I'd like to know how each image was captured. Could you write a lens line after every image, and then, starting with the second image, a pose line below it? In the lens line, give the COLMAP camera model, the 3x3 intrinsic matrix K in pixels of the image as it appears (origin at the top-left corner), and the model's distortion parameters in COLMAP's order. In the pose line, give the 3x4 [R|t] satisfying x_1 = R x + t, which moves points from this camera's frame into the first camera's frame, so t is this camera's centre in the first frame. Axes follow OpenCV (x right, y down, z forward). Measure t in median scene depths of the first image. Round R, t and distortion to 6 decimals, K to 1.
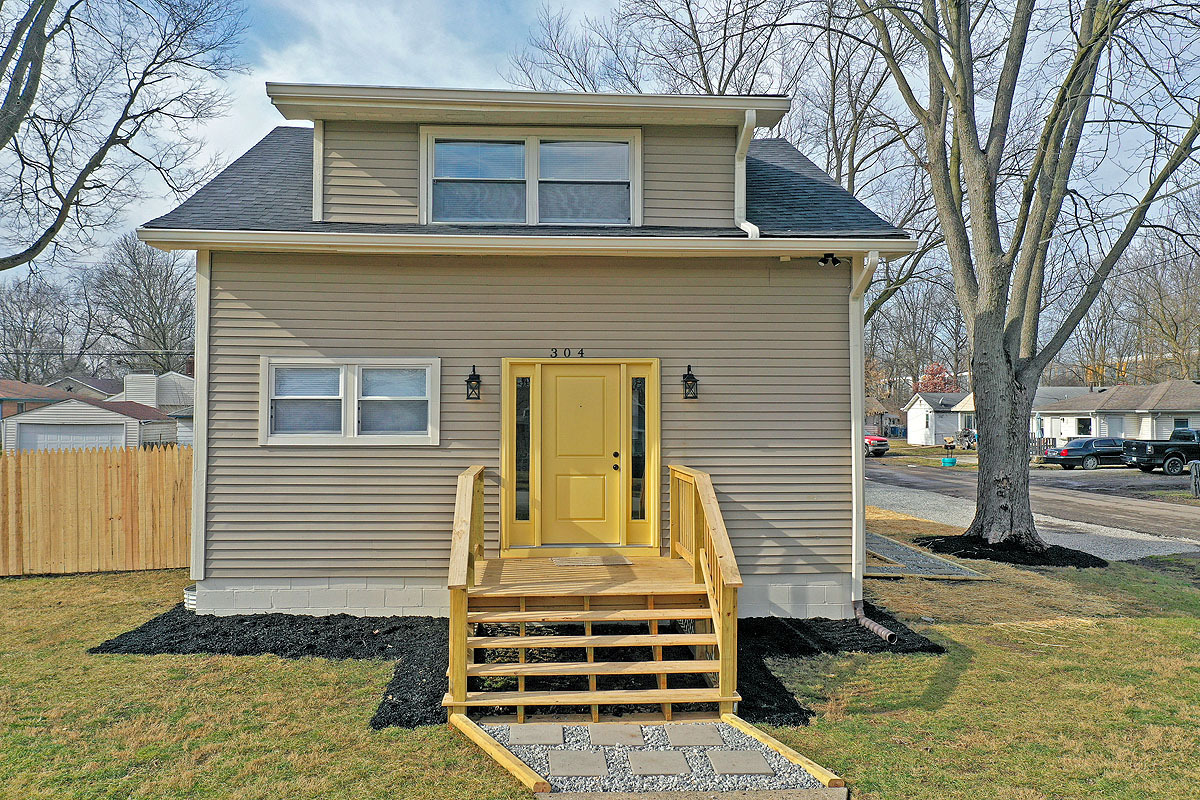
lens RADIAL K [[934.8, 0, 600.0], [0, 934.8, 400.0], [0, 0, 1]] dist [-0.008491, -0.004246]
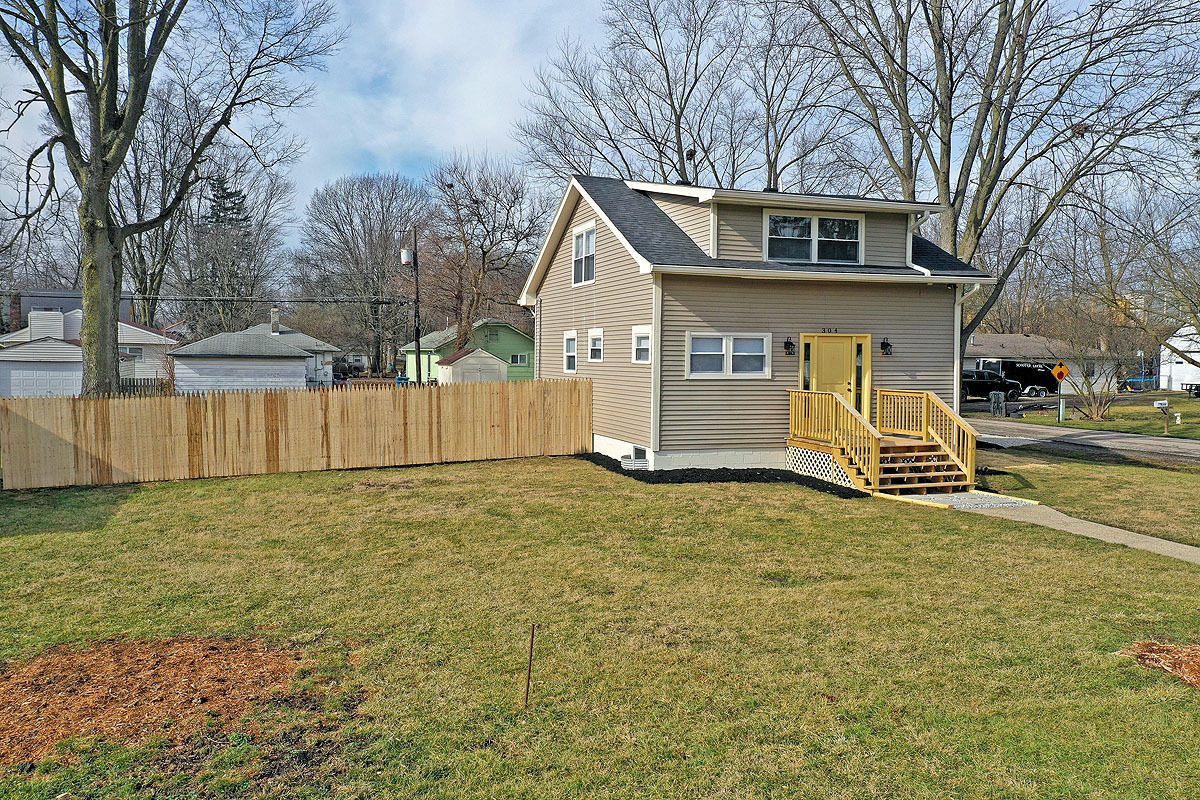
lens RADIAL K [[920.5, 0, 600.0], [0, 920.5, 400.0], [0, 0, 1]] dist [0.003884, 0.002366]
pose [[0.966747, -0.006581, 0.255651, -0.983433], [-0.010236, 0.997872, 0.064395, -0.025465], [-0.255531, -0.064871, 0.964622, -0.722807]]
